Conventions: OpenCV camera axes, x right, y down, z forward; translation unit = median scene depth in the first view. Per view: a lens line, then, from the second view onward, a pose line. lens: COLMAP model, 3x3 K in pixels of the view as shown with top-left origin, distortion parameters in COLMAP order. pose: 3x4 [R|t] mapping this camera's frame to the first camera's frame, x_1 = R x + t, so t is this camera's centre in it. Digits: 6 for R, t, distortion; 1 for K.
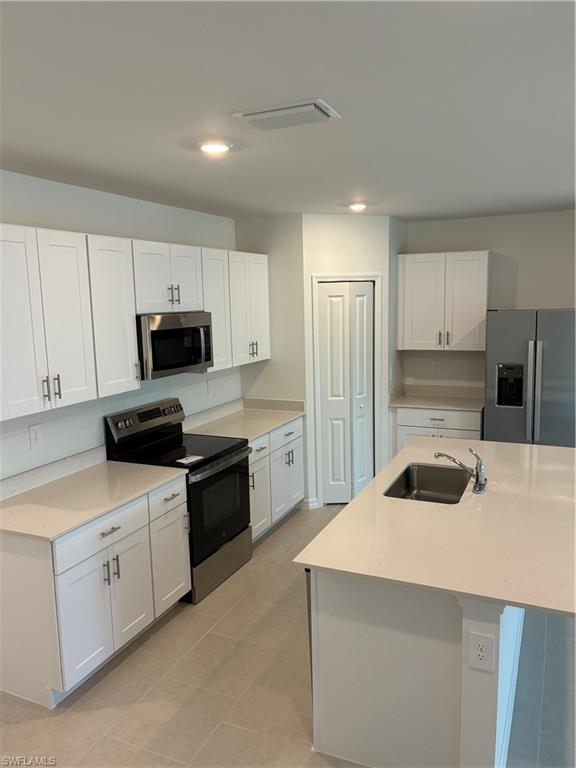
lens RADIAL K [[596.6, 0, 286.6], [0, 596.6, 373.2], [0, 0, 1]] dist [0.000149, 0.006114]
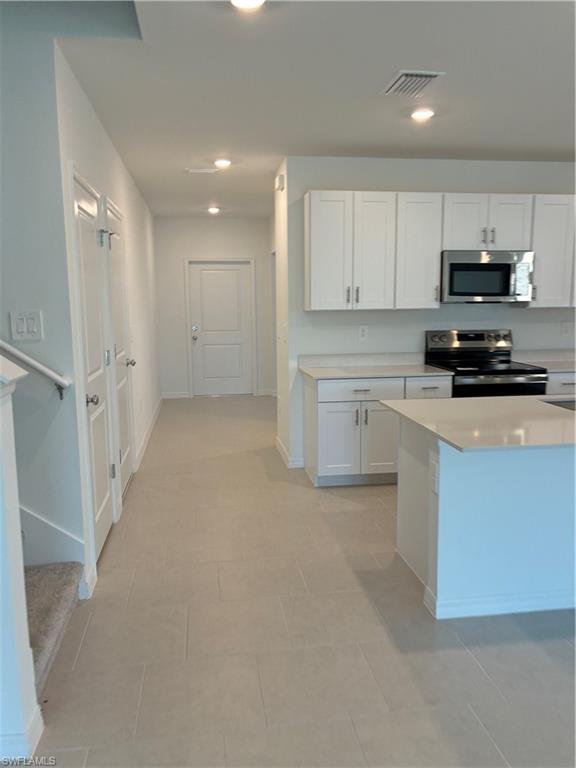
lens RADIAL K [[596.6, 0, 286.6], [0, 596.6, 373.2], [0, 0, 1]] dist [0.000149, 0.006114]
pose [[0.543713, 0.124041, -0.830054, 0.693249], [-0.107559, 0.991161, 0.077662, 0.104036], [0.832351, 0.047054, 0.552248, 0.007268]]
